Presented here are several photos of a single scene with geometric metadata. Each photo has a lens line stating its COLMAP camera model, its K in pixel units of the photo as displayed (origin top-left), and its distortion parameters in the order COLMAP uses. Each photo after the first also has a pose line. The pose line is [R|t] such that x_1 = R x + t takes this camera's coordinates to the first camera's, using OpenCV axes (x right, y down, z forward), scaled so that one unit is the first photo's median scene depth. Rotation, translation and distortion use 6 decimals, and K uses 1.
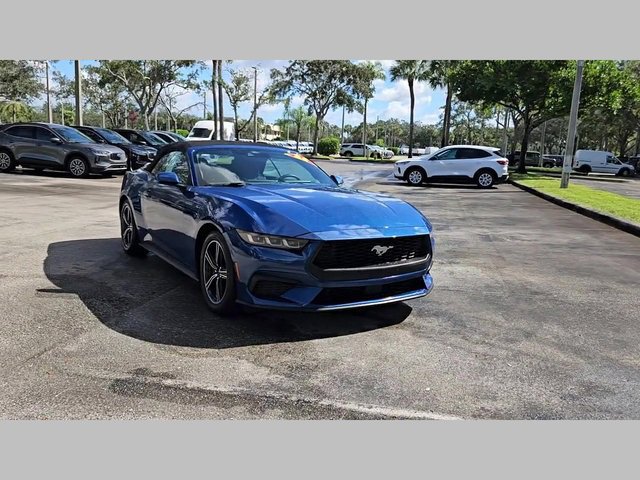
lens RADIAL K [[531.2, 0, 320.0], [0, 531.2, 240.0], [0, 0, 1]] dist [0.013801, -0.002997]
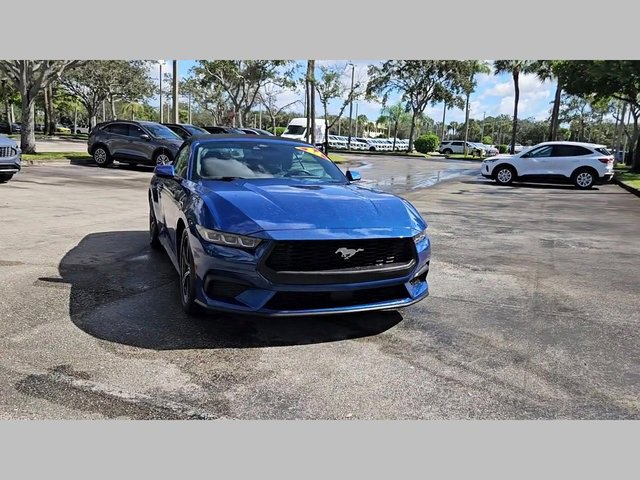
lens RADIAL K [[531.2, 0, 320.0], [0, 531.2, 240.0], [0, 0, 1]] dist [0.013801, -0.002997]
pose [[0.981928, 0.034925, -0.186005, 0.097713], [-0.034048, 0.999389, 0.007908, -0.003600], [0.186168, -0.001432, 0.982517, 0.043784]]
